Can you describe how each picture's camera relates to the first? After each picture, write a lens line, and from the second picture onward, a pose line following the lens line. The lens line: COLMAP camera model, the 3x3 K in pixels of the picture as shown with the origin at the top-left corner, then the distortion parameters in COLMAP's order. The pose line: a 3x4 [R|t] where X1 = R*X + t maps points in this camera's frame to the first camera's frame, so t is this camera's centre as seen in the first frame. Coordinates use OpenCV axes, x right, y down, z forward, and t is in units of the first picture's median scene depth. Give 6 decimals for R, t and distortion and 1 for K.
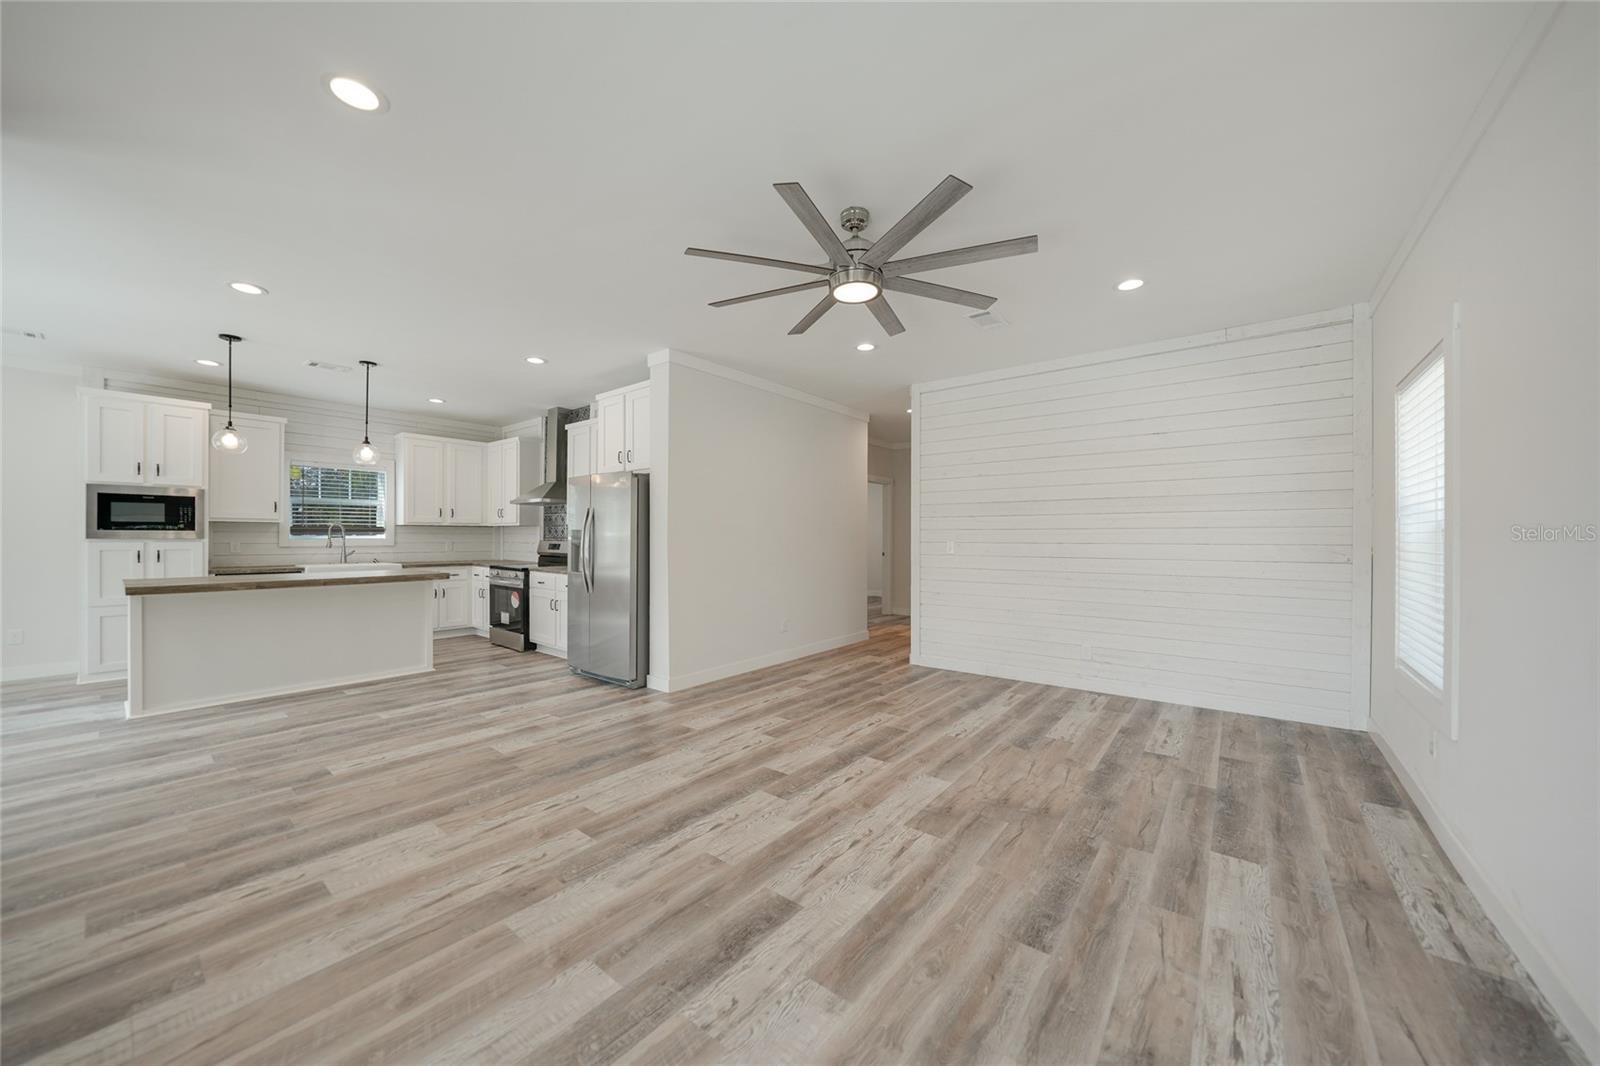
lens RADIAL K [[558.7, 0, 797.1], [0, 558.7, 541.7], [0, 0, 1]] dist [-0.022657, 0.004333]
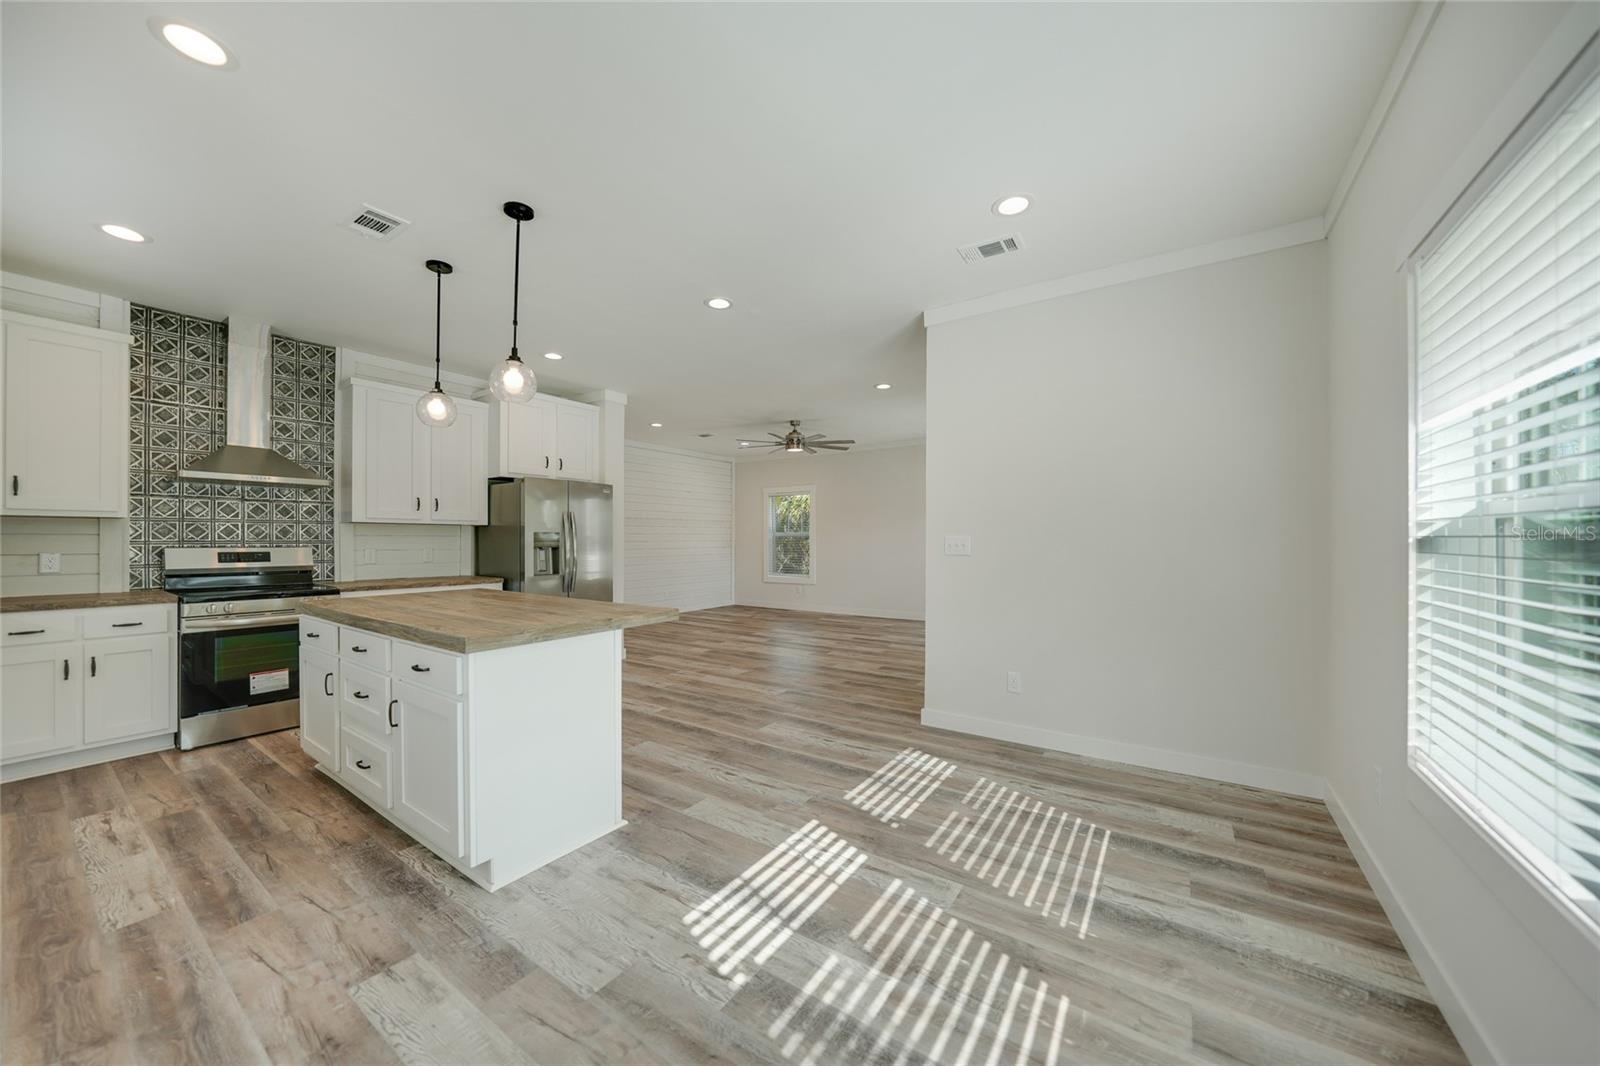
lens RADIAL K [[558.7, 0, 795.6], [0, 558.7, 539.2], [0, 0, 1]] dist [-0.022657, 0.004333]
pose [[-0.069255, -0.005871, 0.997582, -1.952256], [0.006571, 0.999958, 0.006341, -0.016677], [-0.997577, 0.006994, -0.069213, 0.865908]]
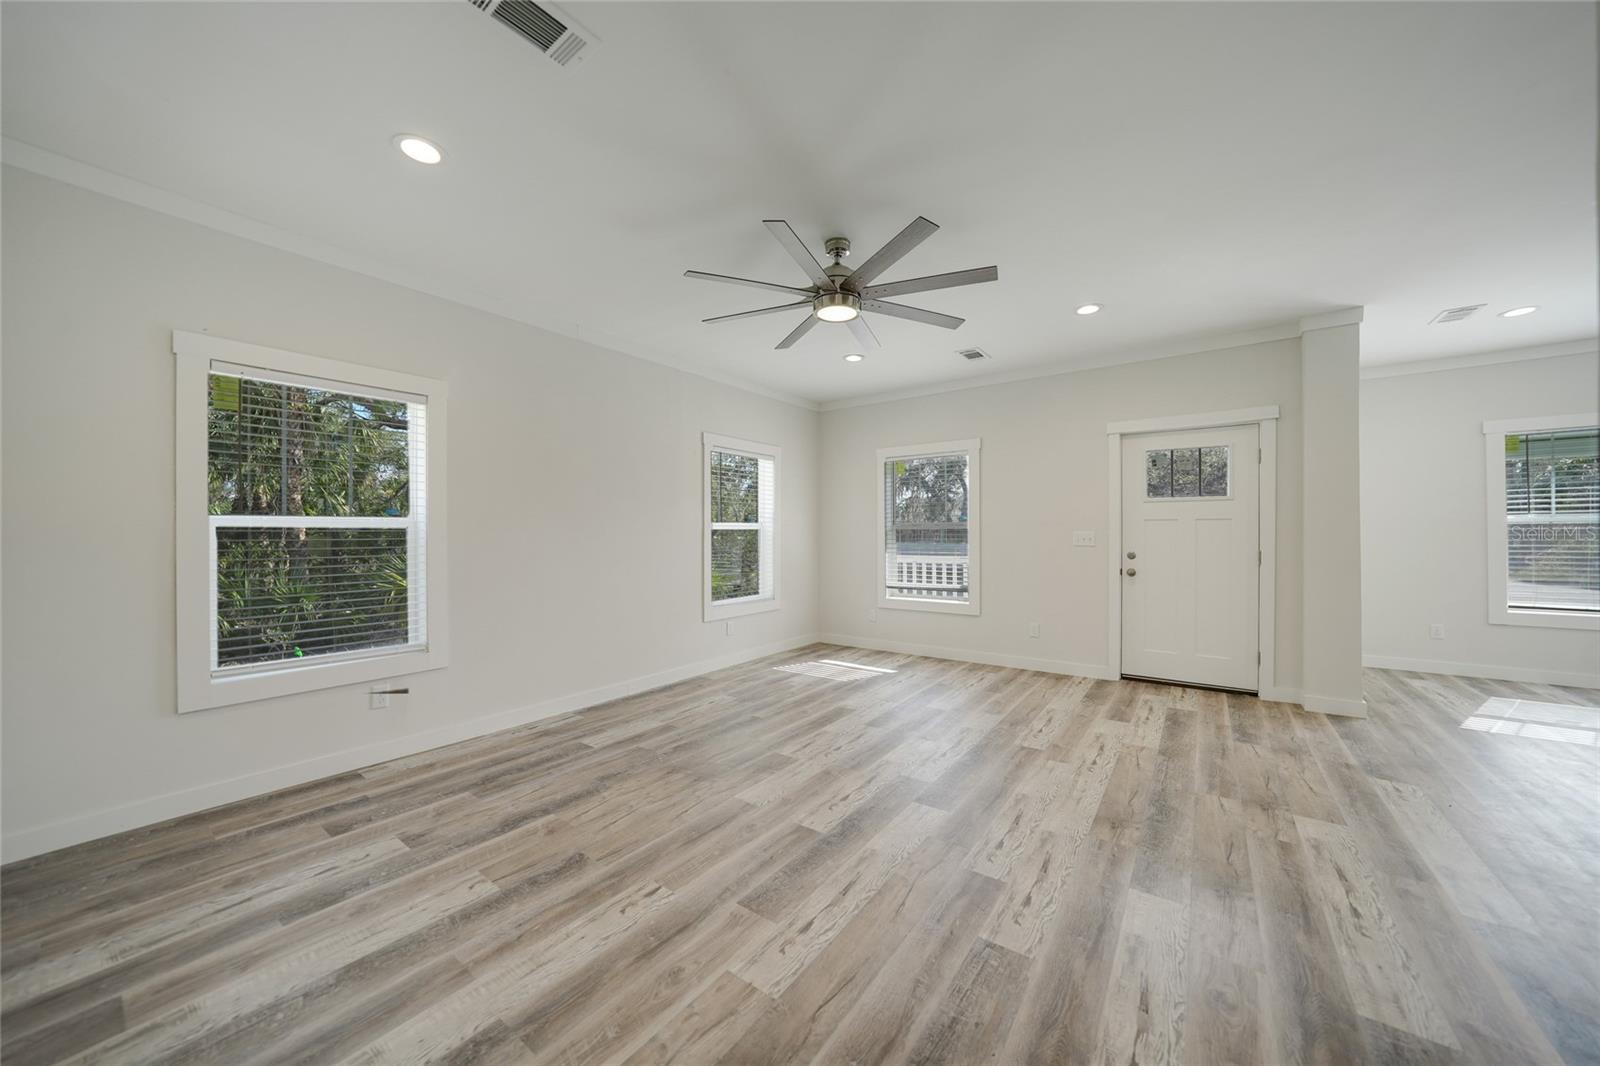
lens RADIAL K [[558.7, 0, 796.0], [0, 558.7, 538.5], [0, 0, 1]] dist [-0.022657, 0.004333]
pose [[-0.999446, 0.000485, -0.033273, 0.164607], [0.000030, 0.999906, 0.013682, -0.010031], [0.033277, 0.013673, -0.999353, 1.540697]]
